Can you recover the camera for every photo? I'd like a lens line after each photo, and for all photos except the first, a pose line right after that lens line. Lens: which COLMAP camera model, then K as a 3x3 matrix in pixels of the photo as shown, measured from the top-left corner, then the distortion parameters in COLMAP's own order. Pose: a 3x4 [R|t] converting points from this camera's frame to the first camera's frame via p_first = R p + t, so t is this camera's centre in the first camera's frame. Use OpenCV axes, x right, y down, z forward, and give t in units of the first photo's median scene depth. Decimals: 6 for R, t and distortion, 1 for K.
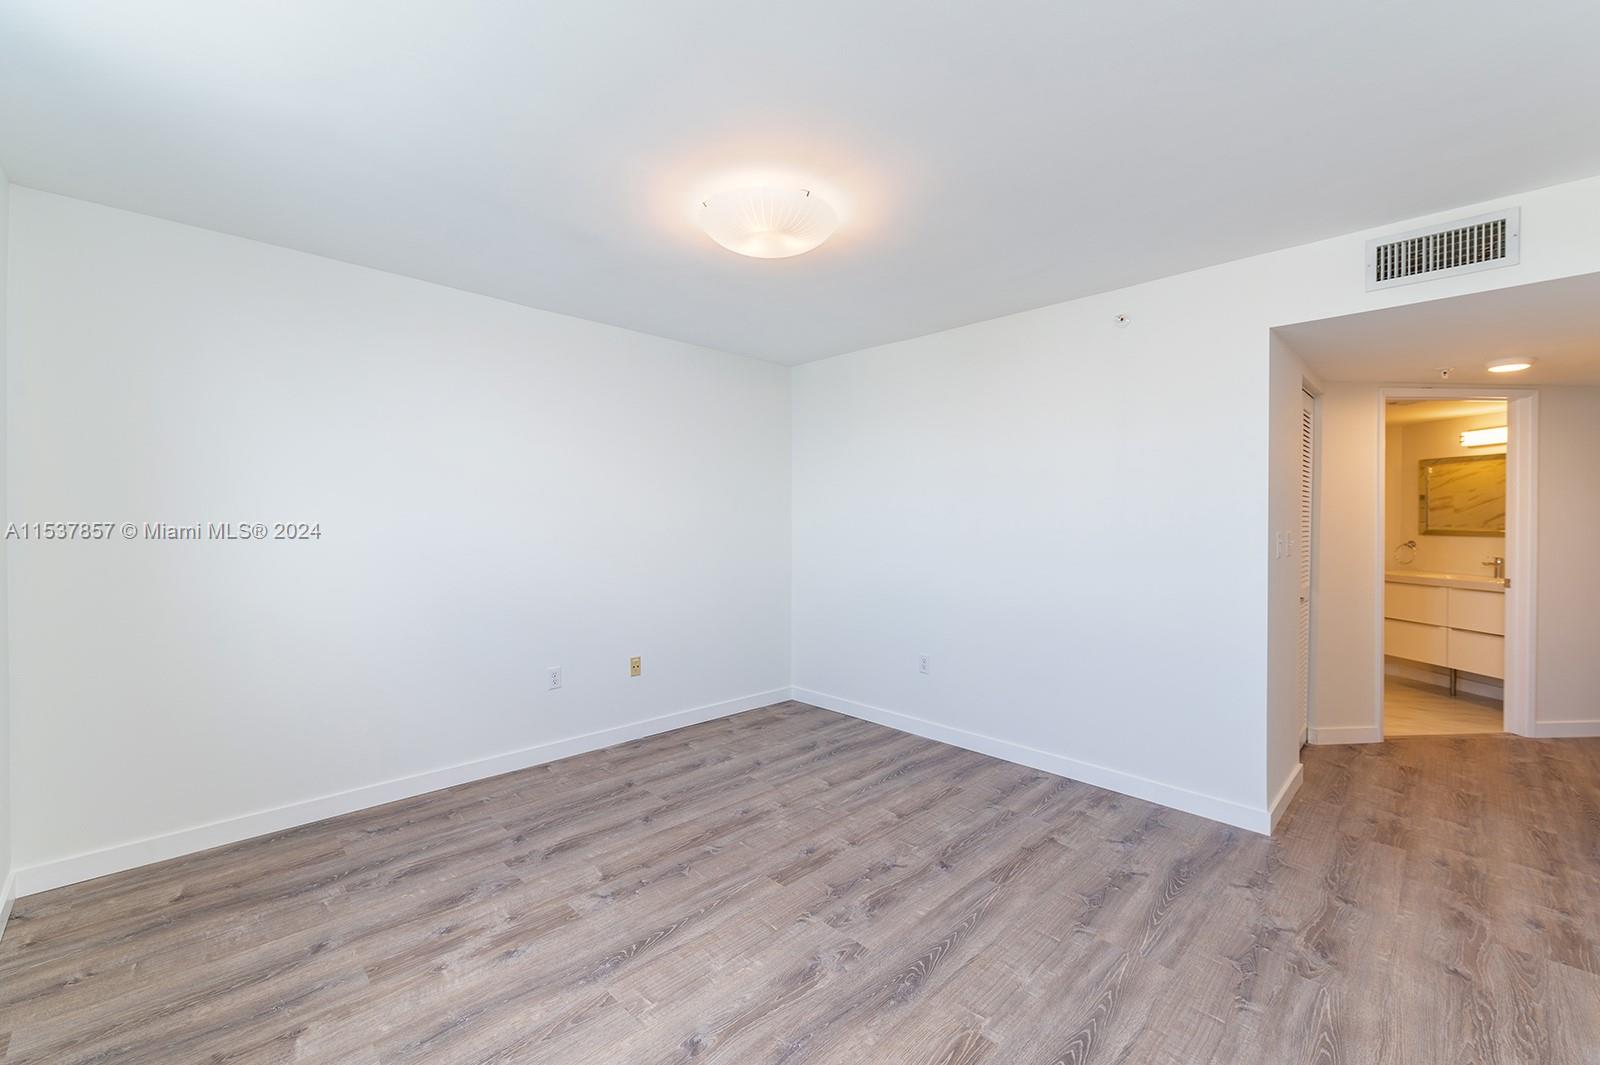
lens RADIAL K [[641.1, 0, 807.4], [0, 641.1, 525.0], [0, 0, 1]] dist [-0.001941, -0.000244]
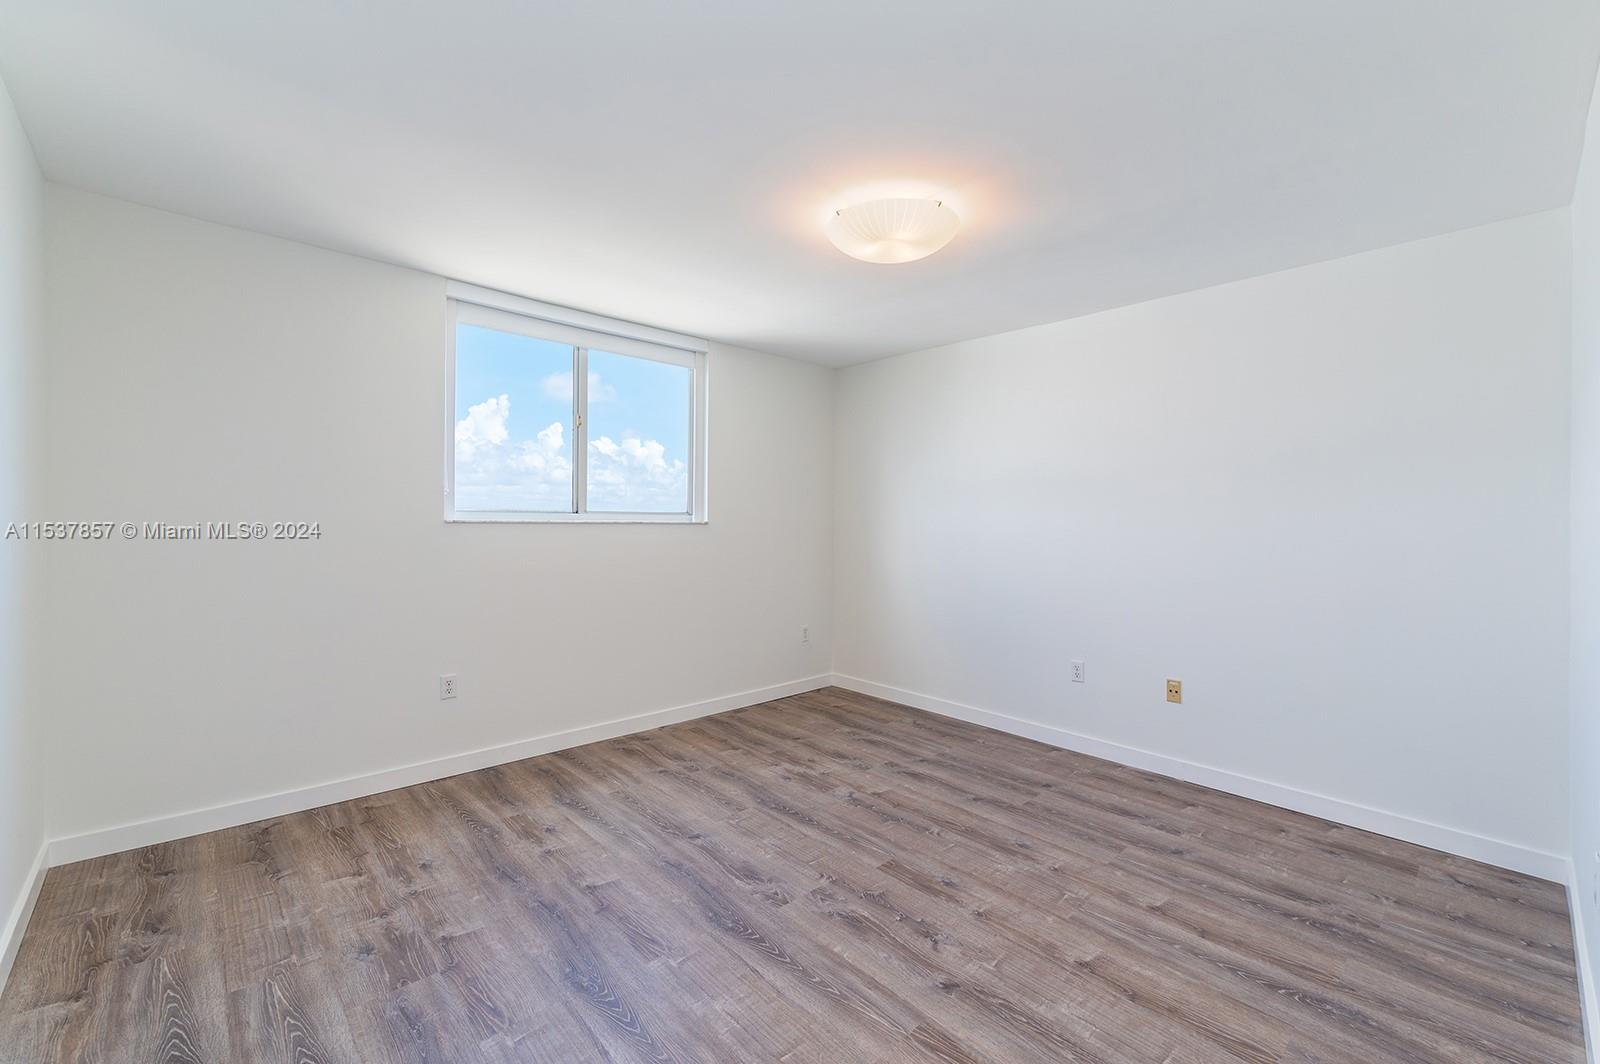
lens RADIAL K [[650.0, 0, 799.2], [0, 650.0, 528.5], [0, 0, 1]] dist [0.006652, -0.000226]
pose [[-0.024392, 0.009613, -0.999656, 0.849521], [-0.012762, 0.999869, 0.009926, 0.008936], [0.999621, 0.012999, -0.024266, 0.755193]]
